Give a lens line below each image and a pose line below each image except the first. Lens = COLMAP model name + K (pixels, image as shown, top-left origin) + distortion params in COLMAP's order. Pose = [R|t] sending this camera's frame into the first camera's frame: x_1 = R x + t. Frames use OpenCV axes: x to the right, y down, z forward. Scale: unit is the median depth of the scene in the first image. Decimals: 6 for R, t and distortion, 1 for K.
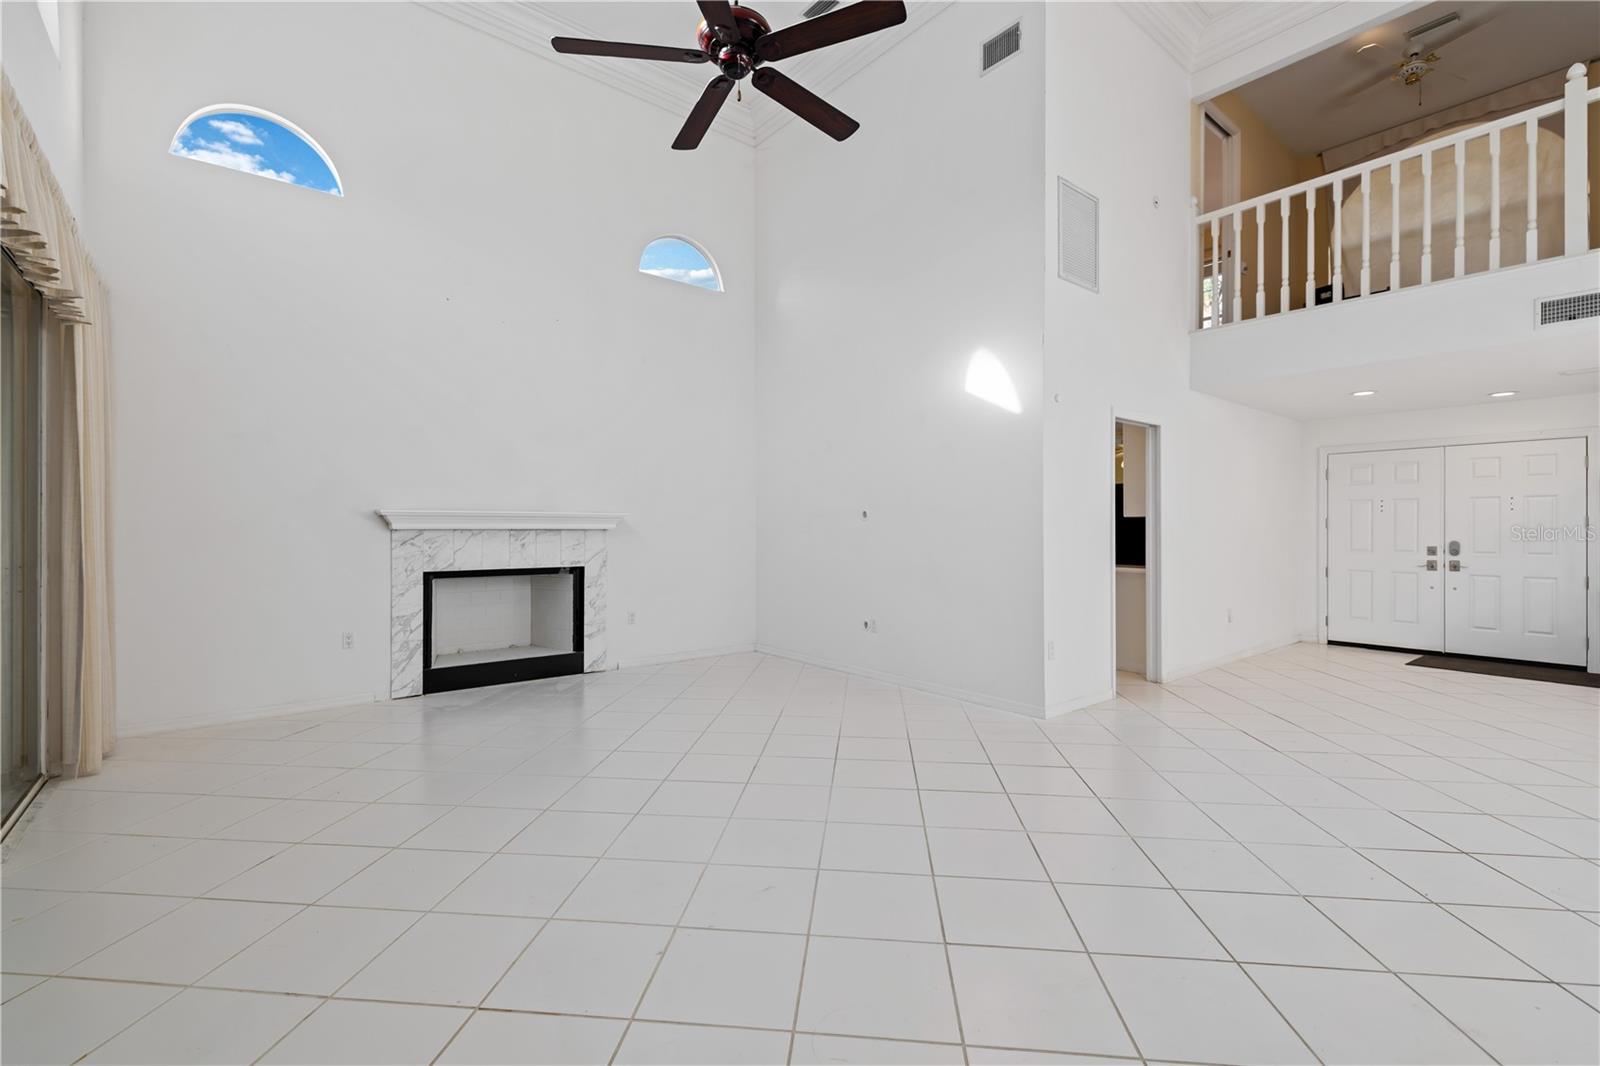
lens RADIAL K [[693.6, 0, 803.4], [0, 693.6, 528.6], [0, 0, 1]] dist [0.000354, 0.000714]
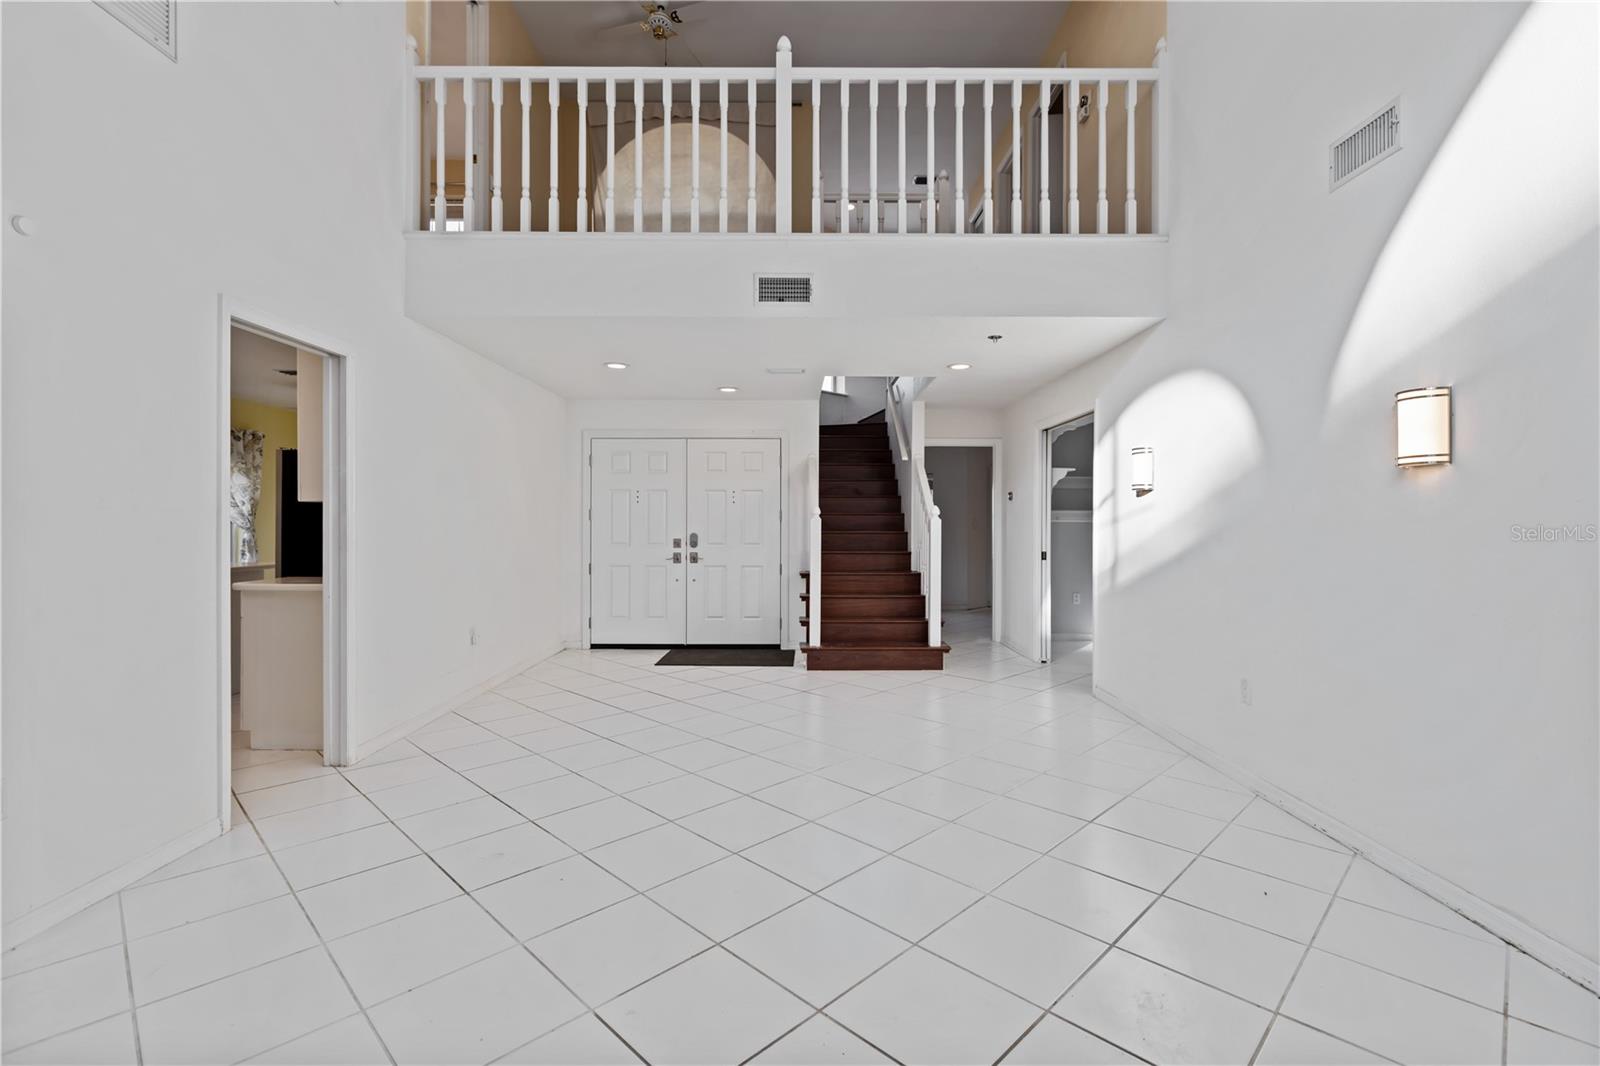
lens RADIAL K [[728.1, 0, 799.5], [0, 728.1, 525.2], [0, 0, 1]] dist [0.000407, 0.000125]
pose [[0.628303, -0.003481, 0.777961, 0.240246], [-0.001845, 0.999981, 0.005964, 0.000004], [-0.777966, -0.005183, 0.628285, 0.245652]]
